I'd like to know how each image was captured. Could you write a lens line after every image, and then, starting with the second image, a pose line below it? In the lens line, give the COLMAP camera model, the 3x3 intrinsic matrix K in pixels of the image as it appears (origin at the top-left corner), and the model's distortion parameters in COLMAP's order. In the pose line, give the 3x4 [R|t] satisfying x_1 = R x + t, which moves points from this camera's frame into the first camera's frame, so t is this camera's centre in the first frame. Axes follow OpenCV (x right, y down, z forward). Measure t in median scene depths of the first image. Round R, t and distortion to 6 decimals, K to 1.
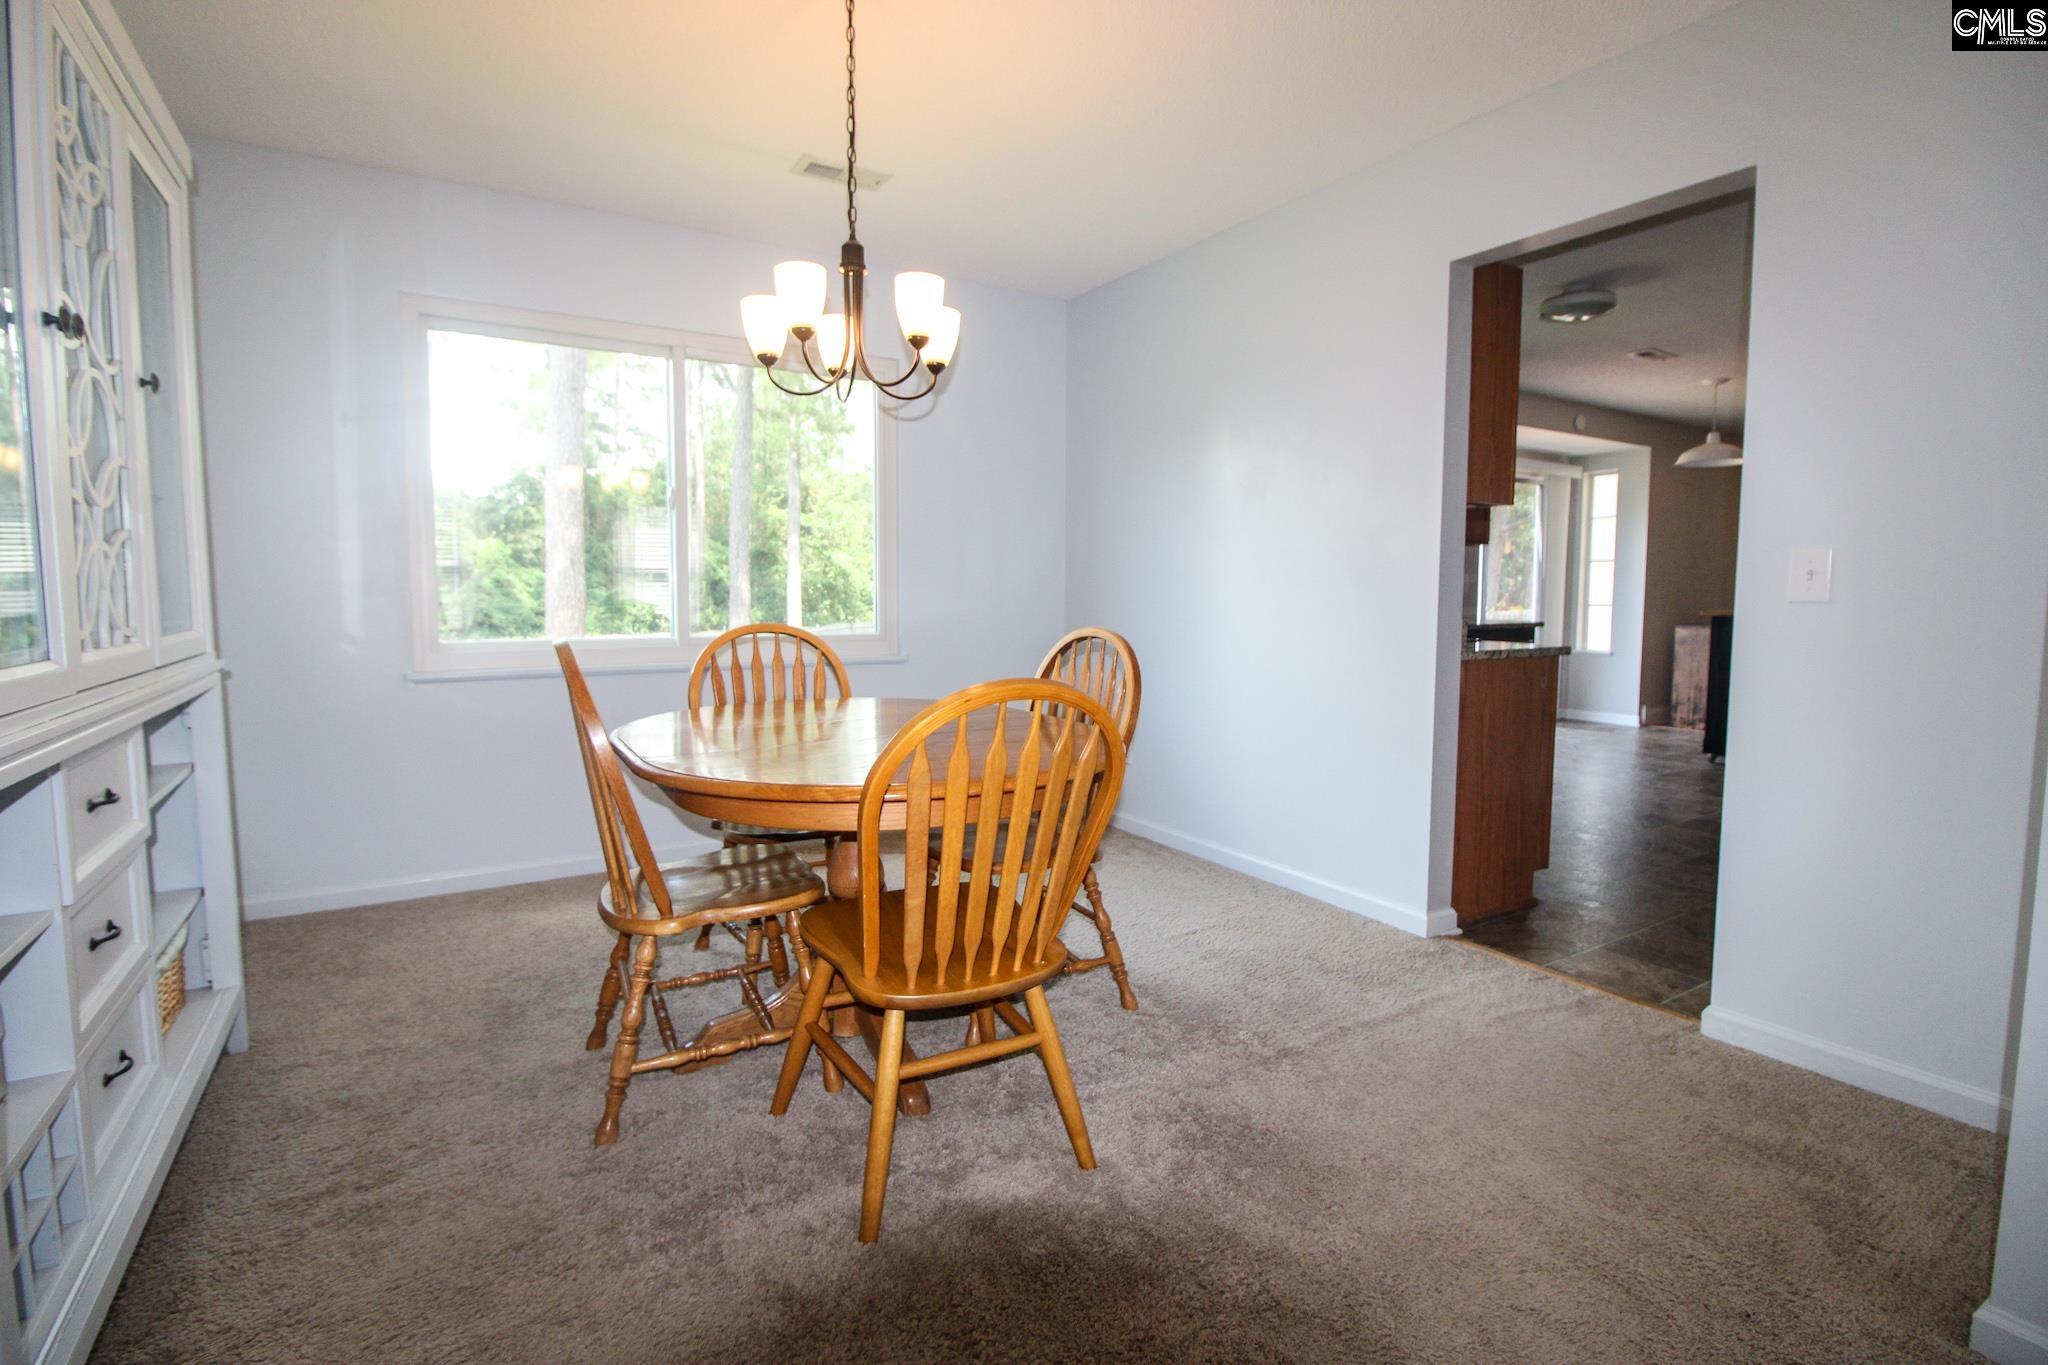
lens RADIAL K [[963.5, 0, 1024.0], [0, 963.5, 682.5], [0, 0, 1]] dist [0.018998, -0.017587]
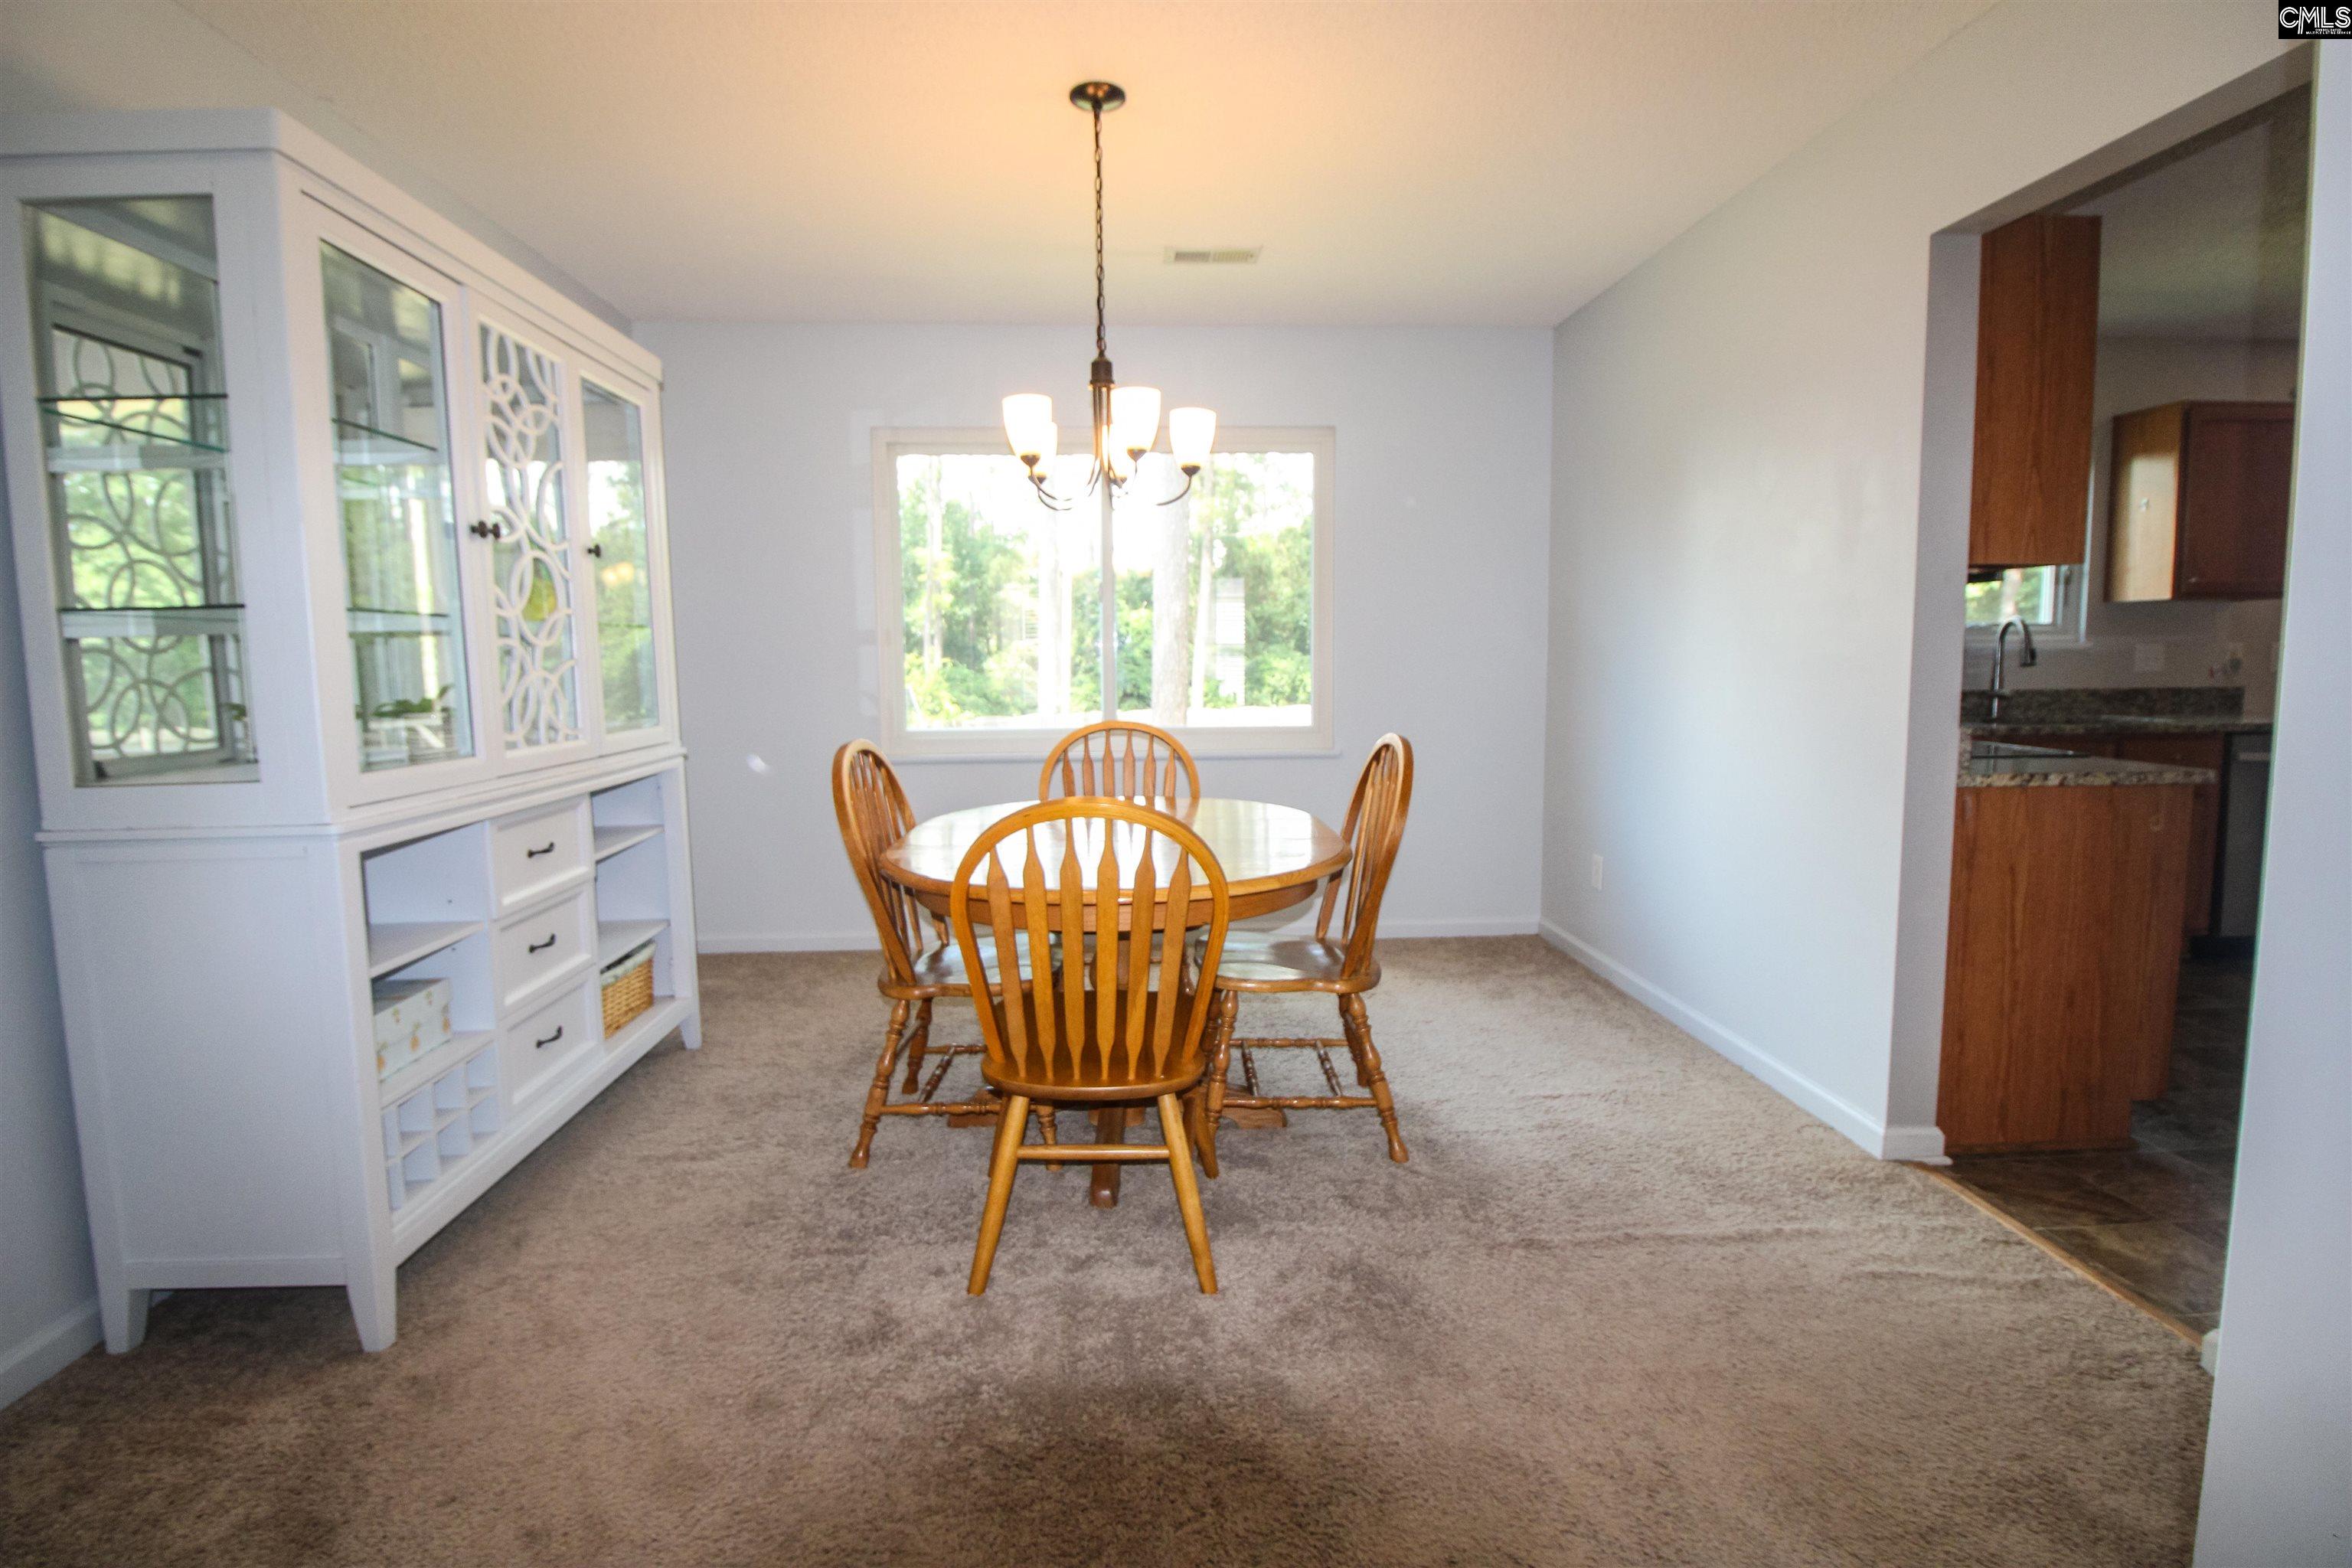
lens RADIAL K [[1126.4, 0, 1170.3], [0, 1126.4, 771.4], [0, 0, 1]] dist [-0.000798, -0.001135]
pose [[0.874470, 0.039356, -0.483480, 0.408063], [-0.034396, 0.999225, 0.019126, -0.033880], [0.483858, -0.000096, 0.875147, -0.012916]]
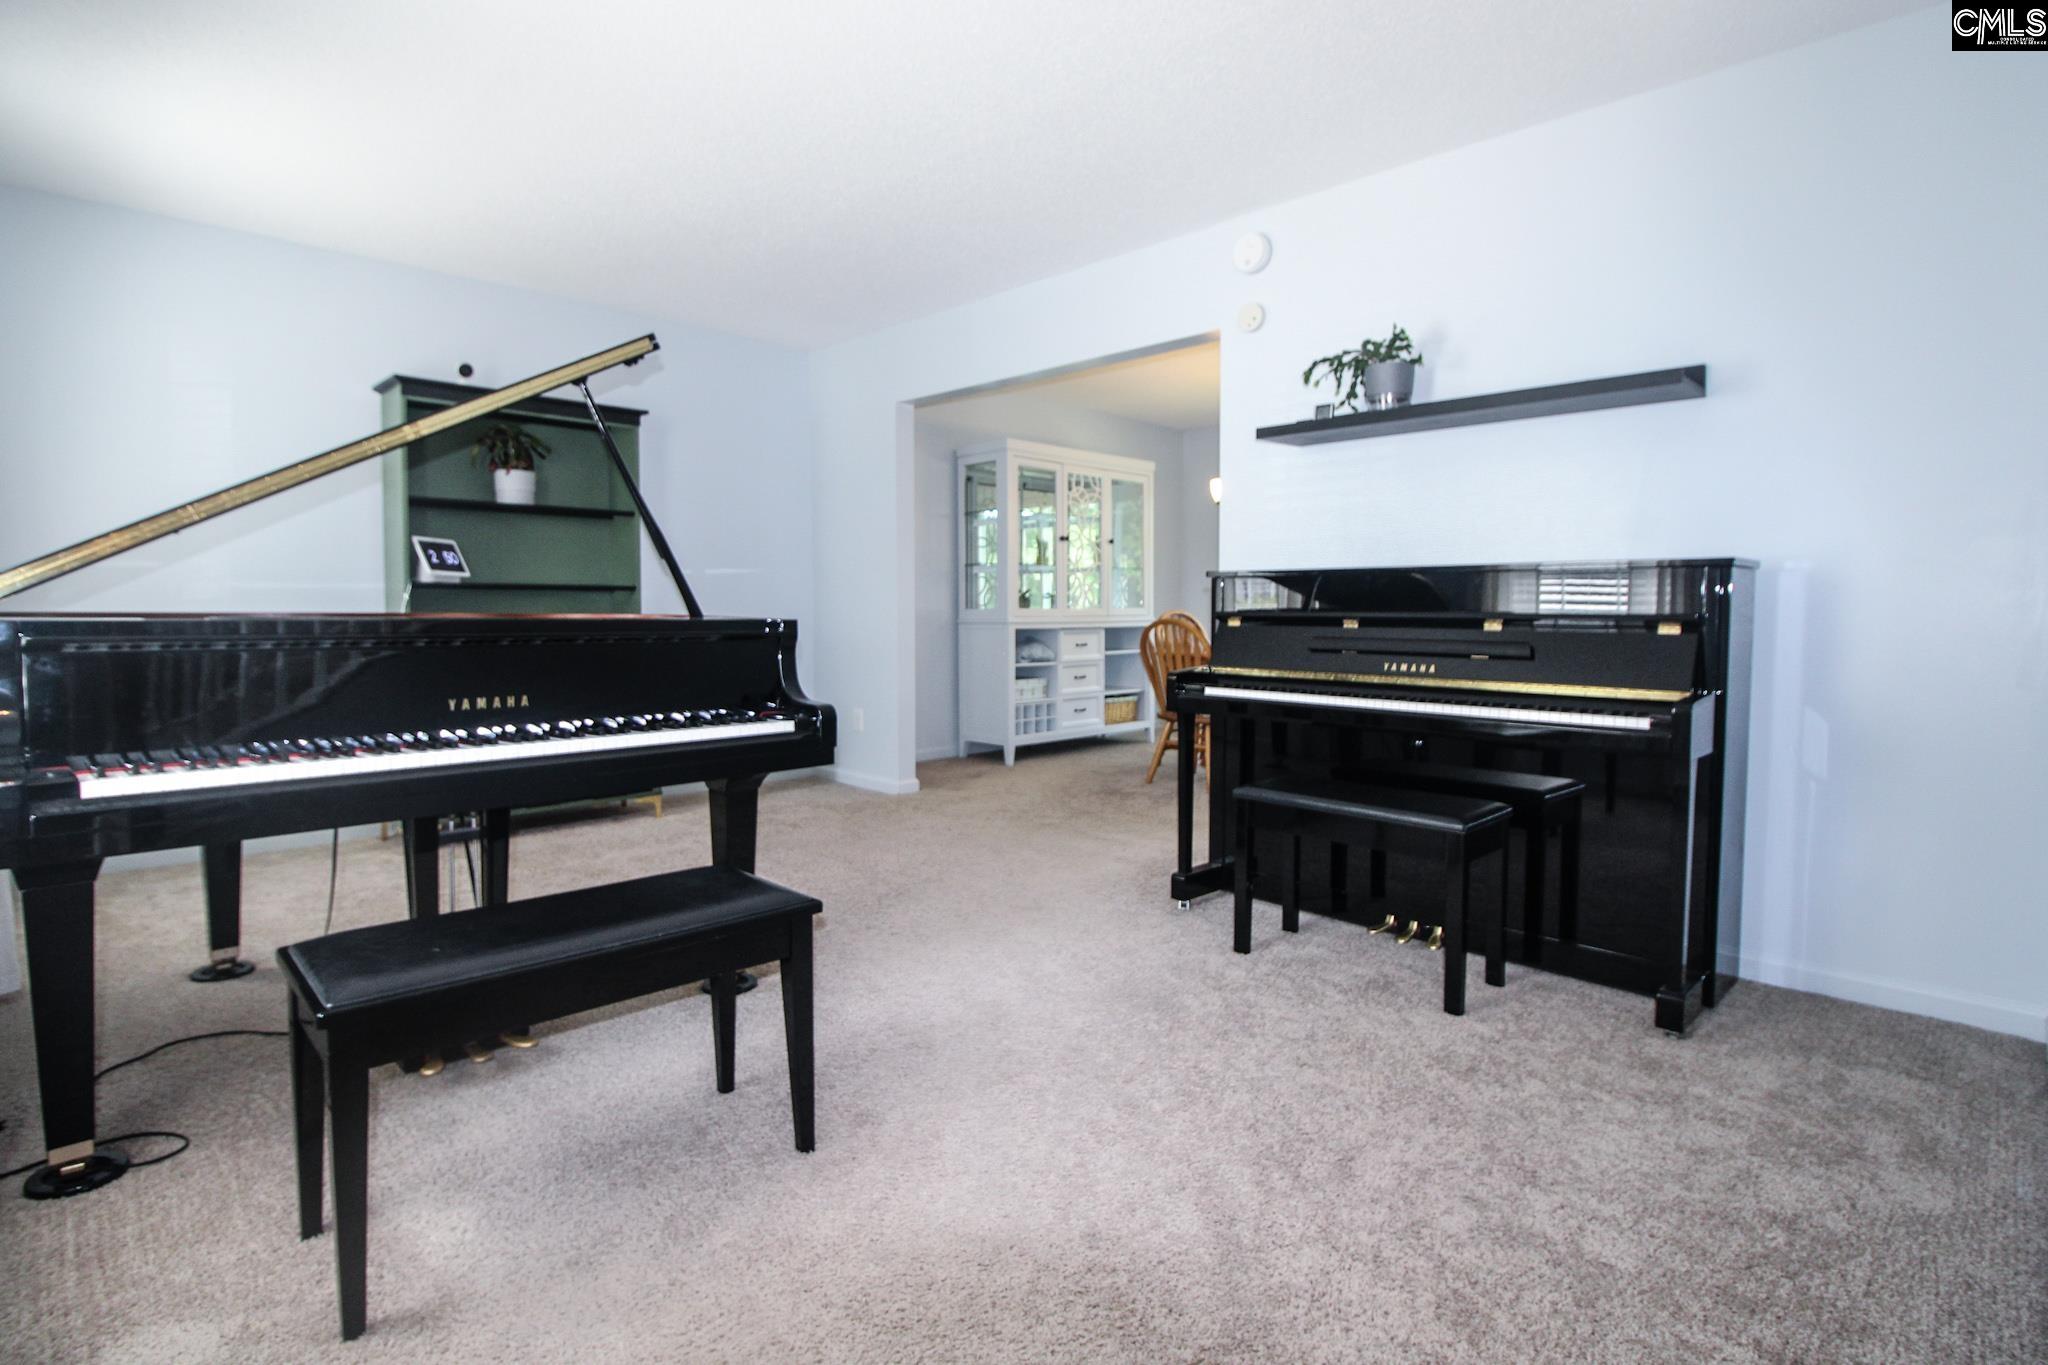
lens RADIAL K [[963.5, 0, 1024.0], [0, 963.5, 682.5], [0, 0, 1]] dist [0.018998, -0.017587]
pose [[0.260049, 0.072492, -0.962871, 1.797099], [-0.082735, 0.995184, 0.052580, 0.047800], [0.962045, 0.065990, 0.264794, -0.203586]]
